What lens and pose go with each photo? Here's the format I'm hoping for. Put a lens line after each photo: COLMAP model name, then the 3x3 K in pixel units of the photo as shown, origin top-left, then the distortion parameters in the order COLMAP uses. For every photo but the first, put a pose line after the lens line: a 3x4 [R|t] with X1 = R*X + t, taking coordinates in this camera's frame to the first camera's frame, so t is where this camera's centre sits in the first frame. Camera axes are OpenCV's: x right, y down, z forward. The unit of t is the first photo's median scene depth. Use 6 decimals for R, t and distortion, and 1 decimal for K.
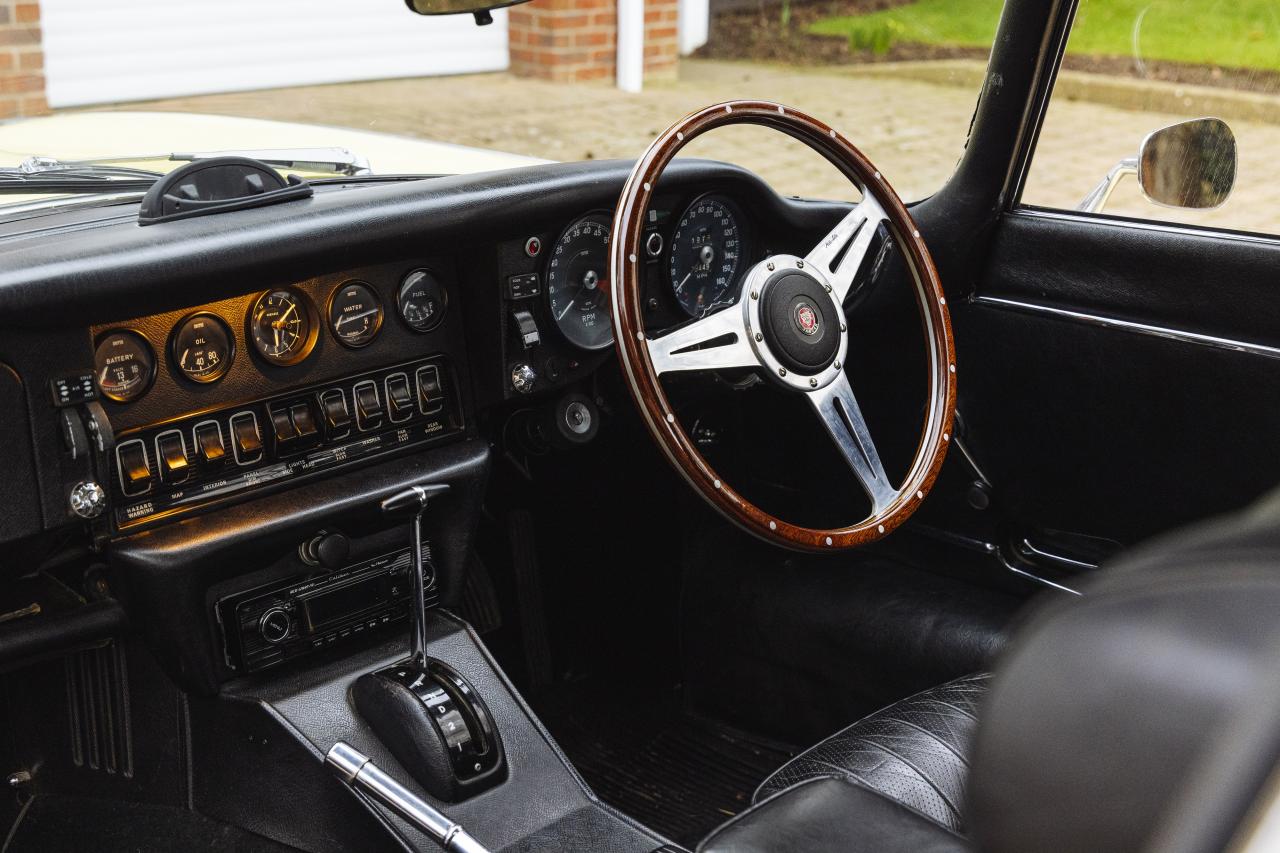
lens RADIAL K [[2045.3, 0, 711.4], [0, 2045.3, 431.1], [0, 0, 1]] dist [0.045865, 0.018645]
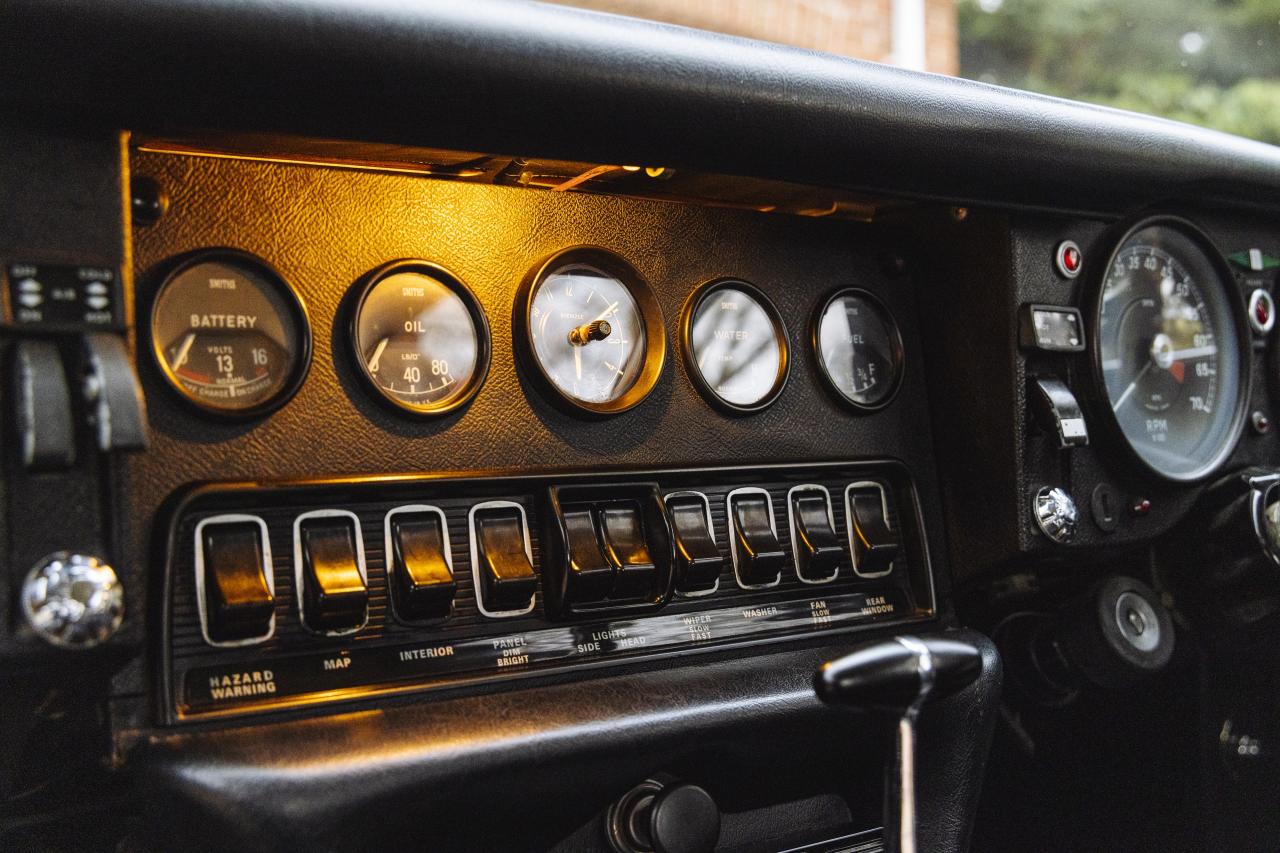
lens RADIAL K [[1608.8, 0, 640.0], [0, 1608.8, 426.5], [0, 0, 1]] dist [0.015027, -0.018342]
pose [[0.985471, -0.019975, -0.168662, -0.139471], [-0.029754, 0.957398, -0.287233, 0.078262], [0.167214, 0.288079, 0.942895, 0.675250]]
